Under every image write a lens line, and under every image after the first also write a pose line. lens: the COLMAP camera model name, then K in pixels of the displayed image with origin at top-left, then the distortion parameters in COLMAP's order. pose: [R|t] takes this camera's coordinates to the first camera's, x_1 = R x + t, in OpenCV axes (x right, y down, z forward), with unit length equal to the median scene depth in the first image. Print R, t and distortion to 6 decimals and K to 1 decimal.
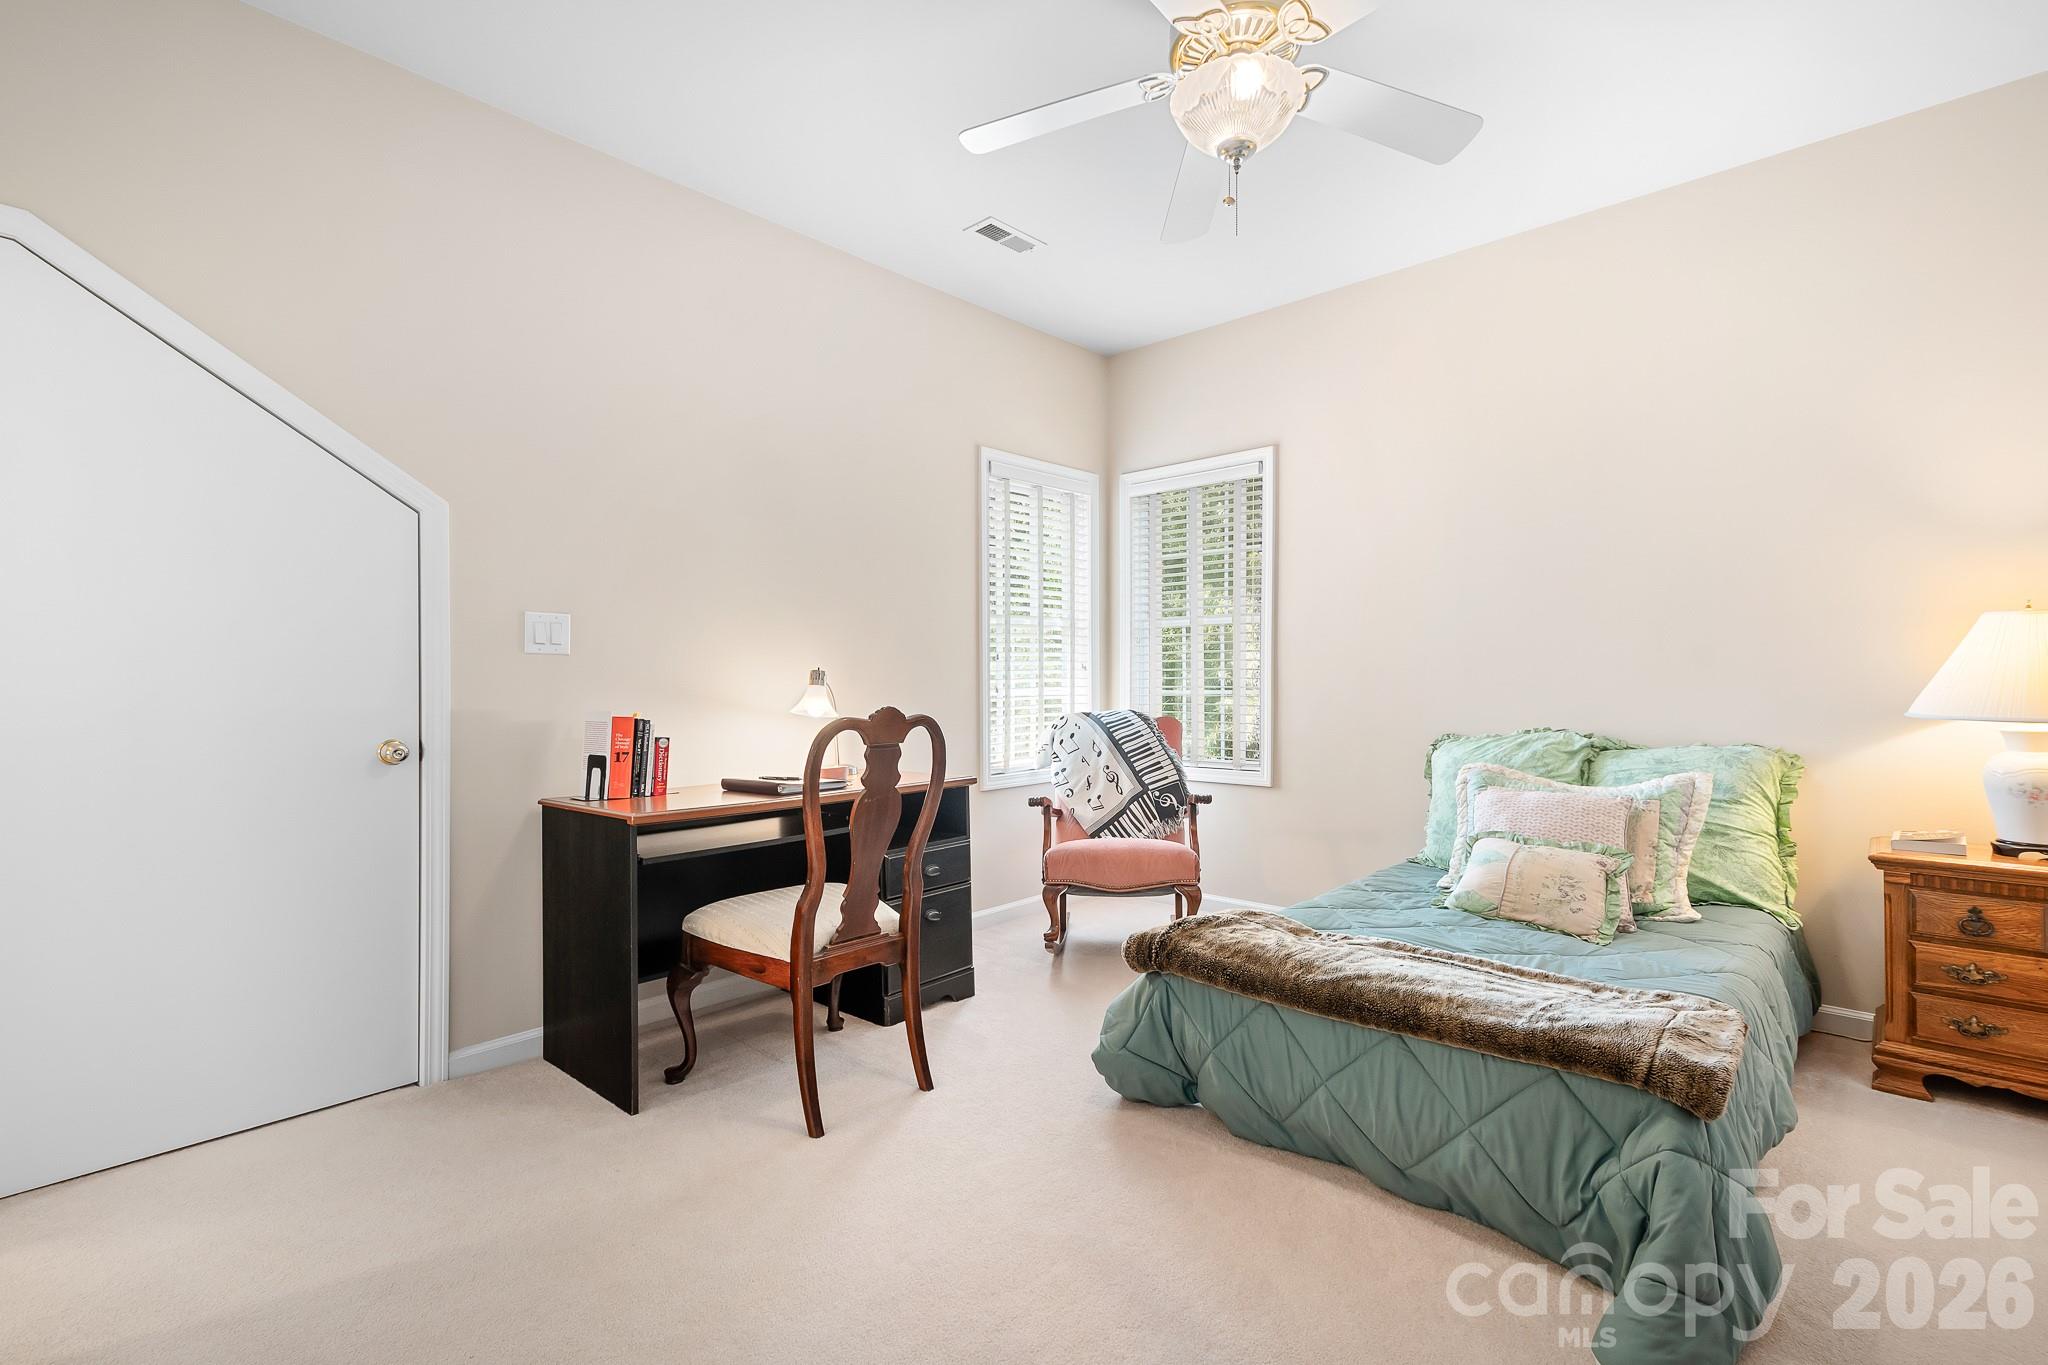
lens RADIAL K [[919.4, 0, 1037.2], [0, 919.4, 678.0], [0, 0, 1]] dist [0.013415, -0.002146]
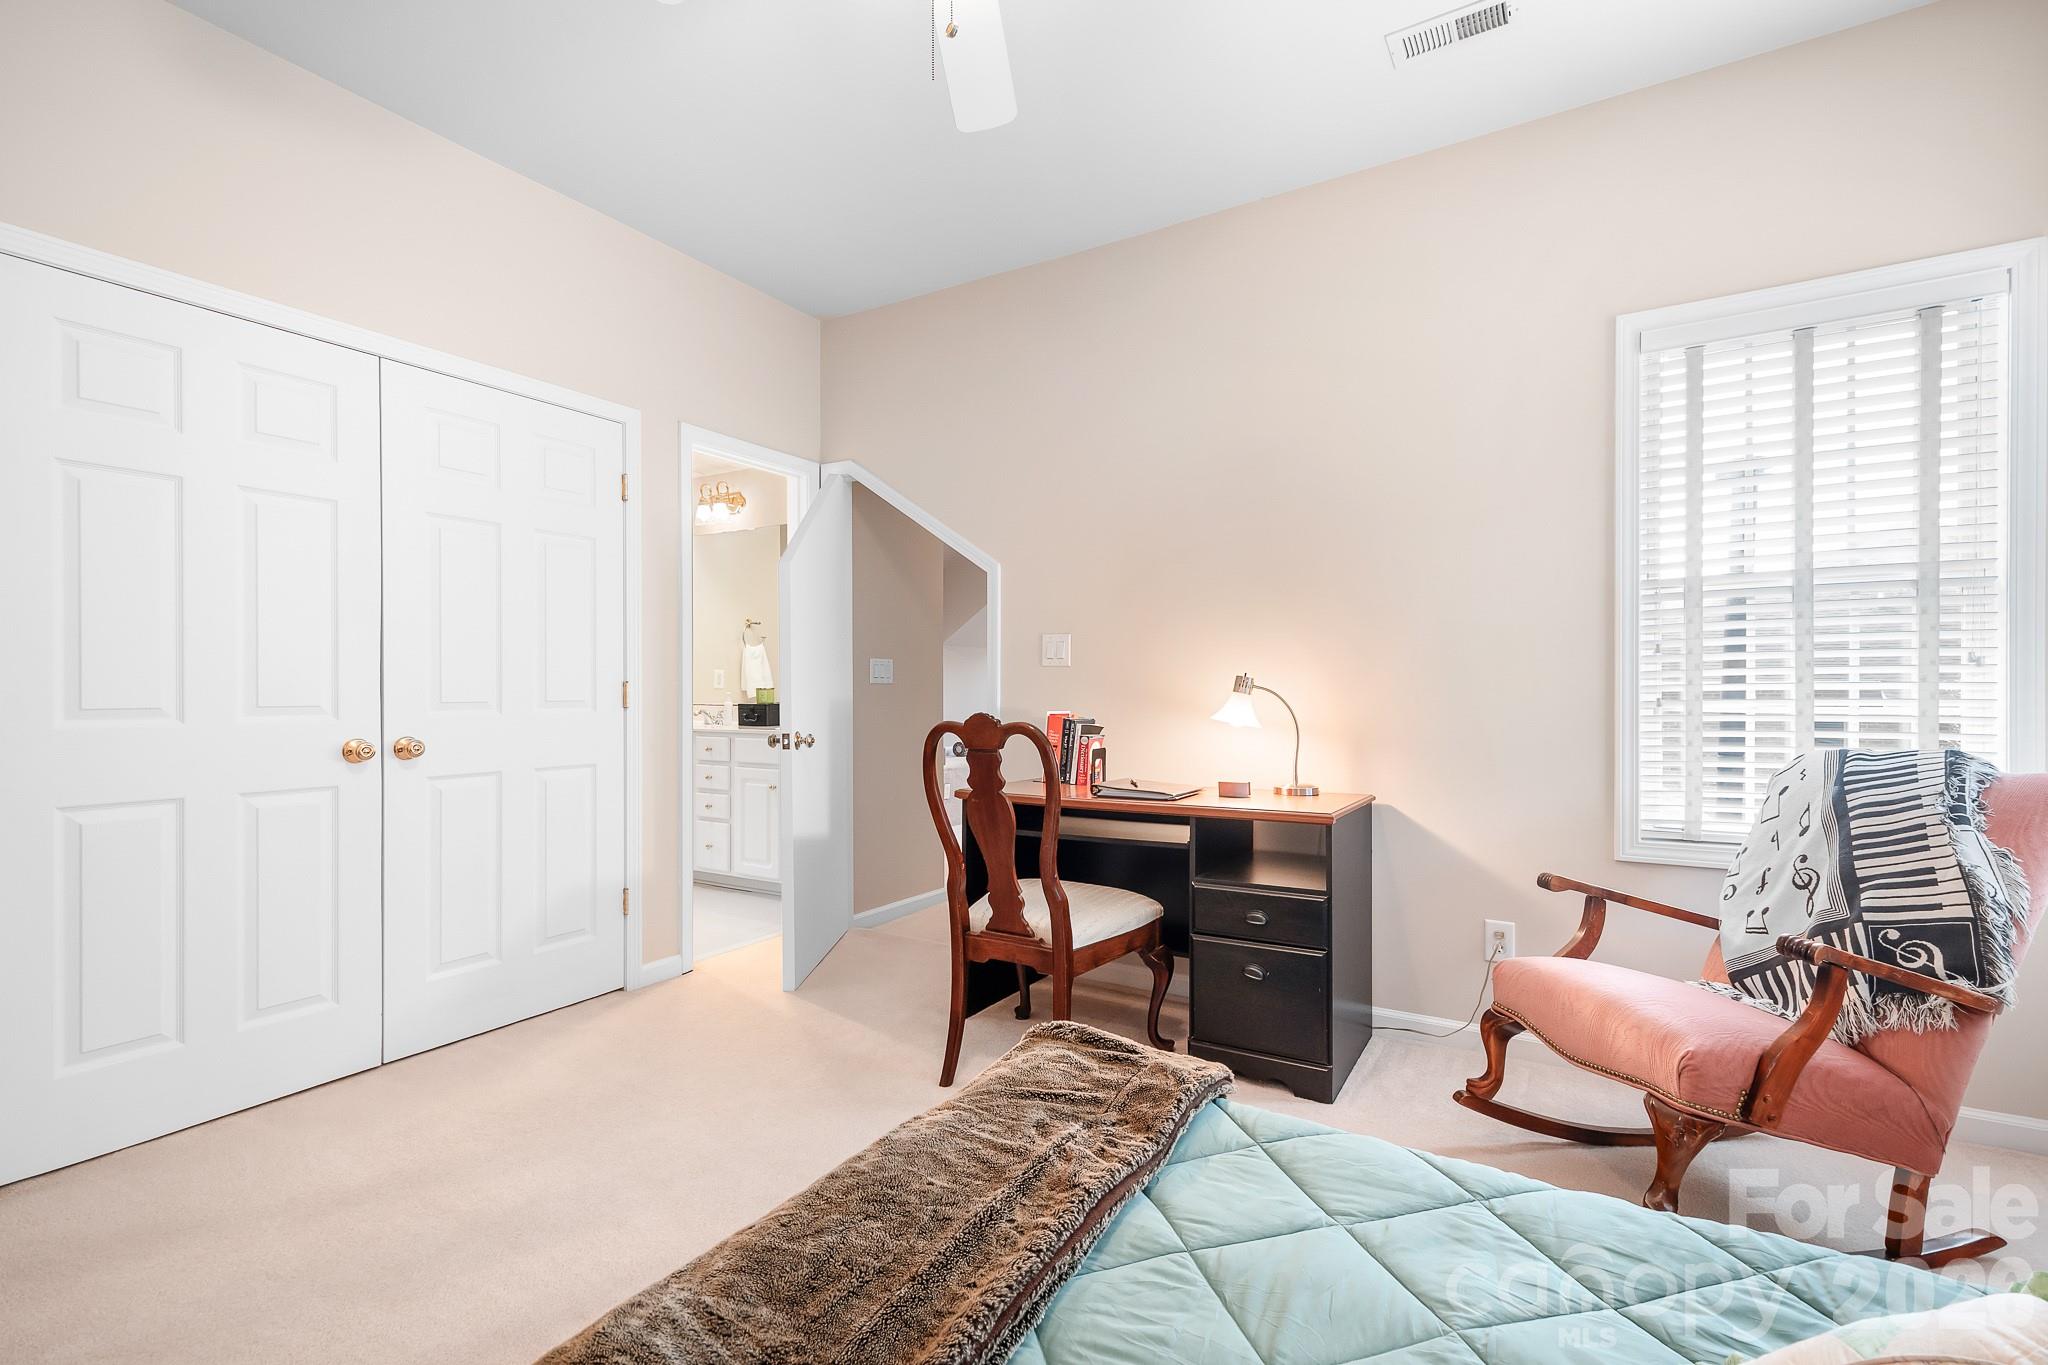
lens RADIAL K [[919.4, 0, 1034.2], [0, 919.4, 688.6], [0, 0, 1]] dist [0.013415, -0.002146]
pose [[0.194451, 0.002800, -0.980908, 0.725974], [0.003913, 0.999986, 0.003630, 0.000188], [0.980904, -0.004544, 0.194438, 0.714839]]
